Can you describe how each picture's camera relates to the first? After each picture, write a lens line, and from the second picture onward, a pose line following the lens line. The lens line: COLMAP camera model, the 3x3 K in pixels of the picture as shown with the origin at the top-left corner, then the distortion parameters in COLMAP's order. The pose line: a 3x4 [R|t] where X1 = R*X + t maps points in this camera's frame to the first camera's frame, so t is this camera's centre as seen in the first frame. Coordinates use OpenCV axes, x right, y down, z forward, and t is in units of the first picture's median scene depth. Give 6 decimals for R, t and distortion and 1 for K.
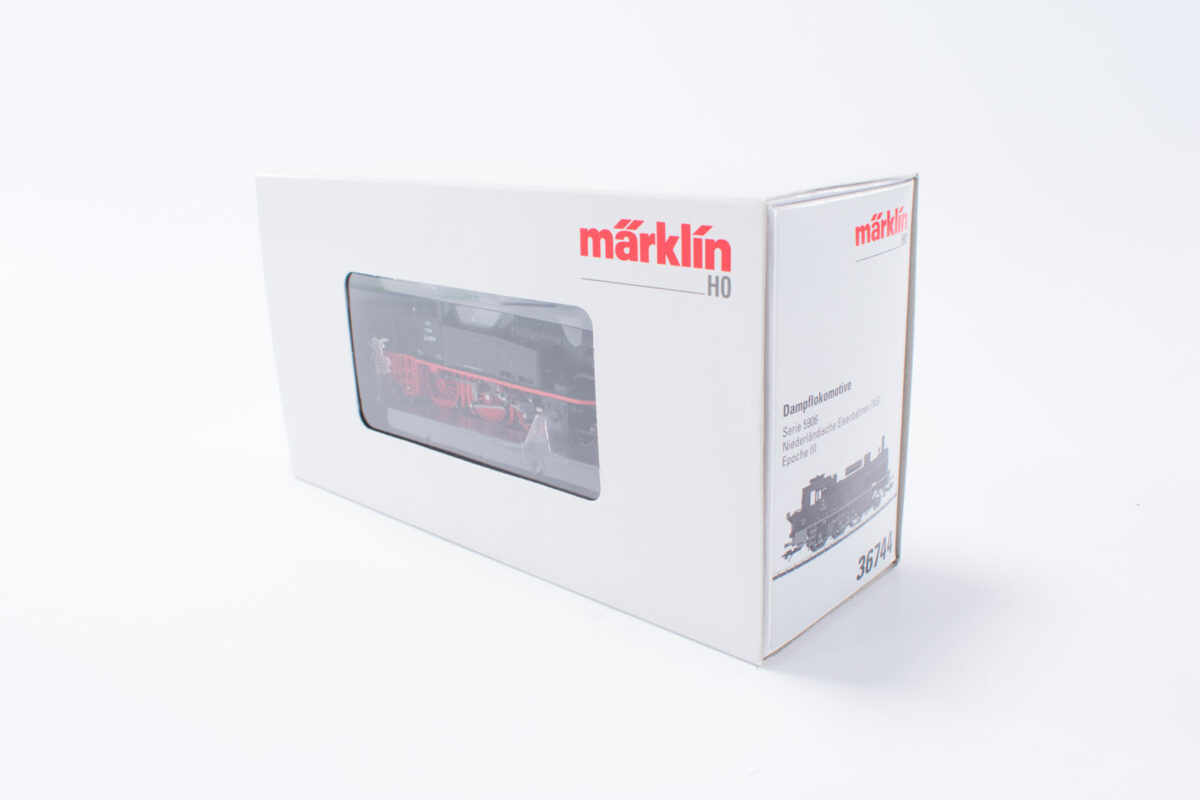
lens RADIAL K [[1066.2, 0, 600.0], [0, 1066.2, 400.0], [0, 0, 1]] dist [-0.001354, -0.000116]
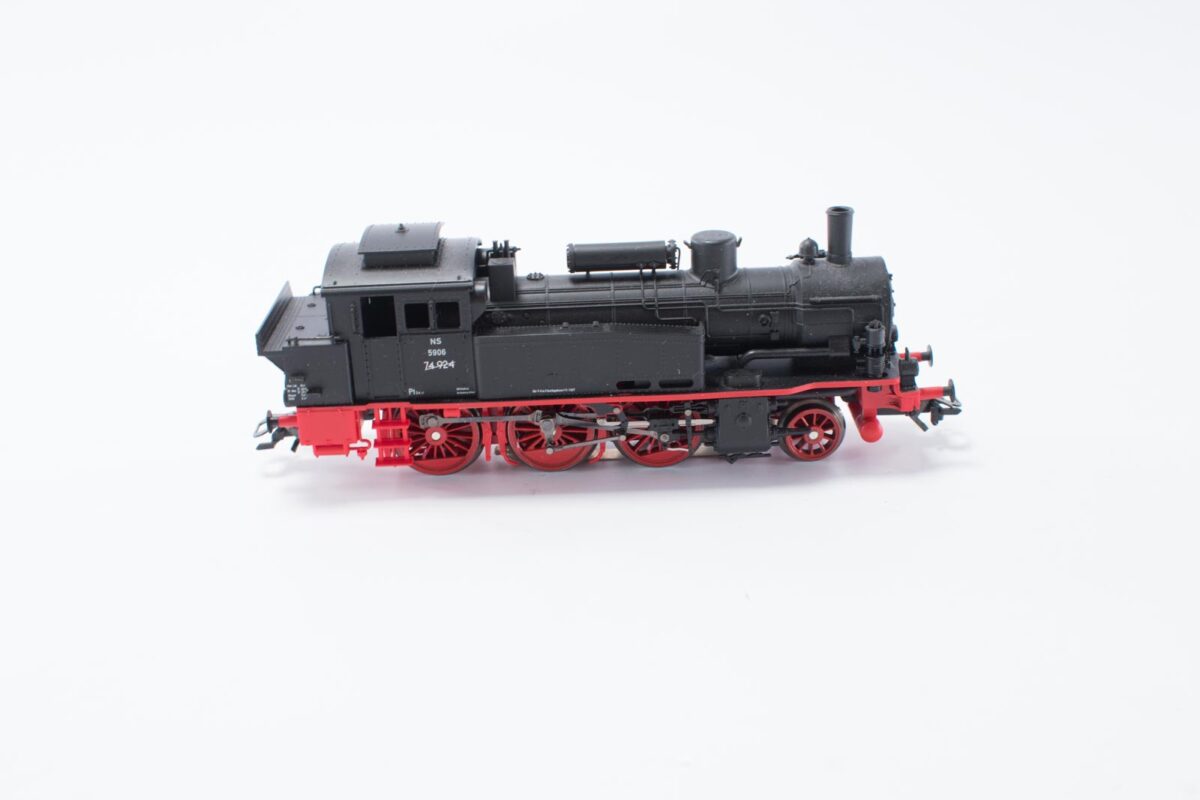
lens RADIAL K [[1523.1, 0, 600.0], [0, 1523.1, 400.0], [0, 0, 1]] dist [-0.013531, -0.005008]
pose [[0.739913, -0.267304, 0.617314, -0.676029], [0.222552, 0.963258, 0.150351, -0.158700], [-0.634822, 0.026138, 0.772216, 0.296199]]
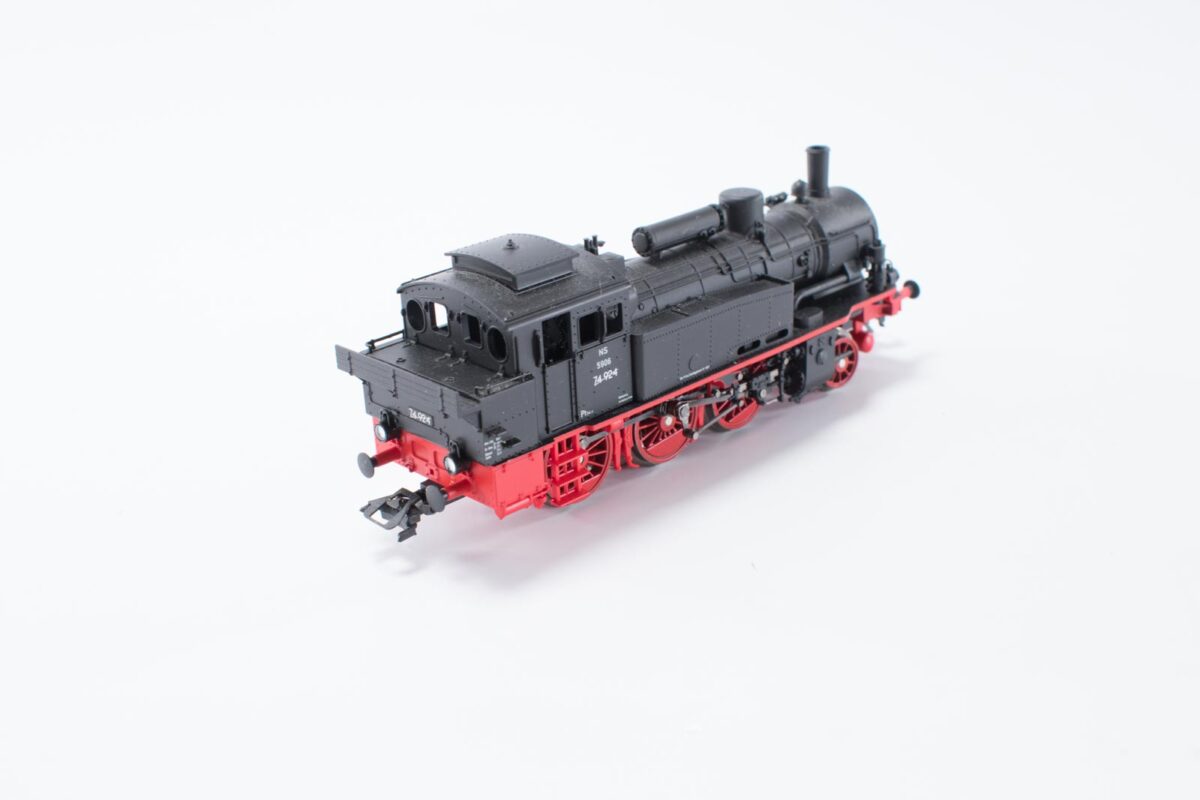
lens RADIAL K [[1523.1, 0, 600.0], [0, 1523.1, 400.0], [0, 0, 1]] dist [-0.013531, -0.005008]
pose [[0.066316, -0.384529, 0.920728, -0.962454], [0.318860, 0.882541, 0.345615, -0.346107], [-0.945479, 0.270664, 0.181138, 0.924182]]
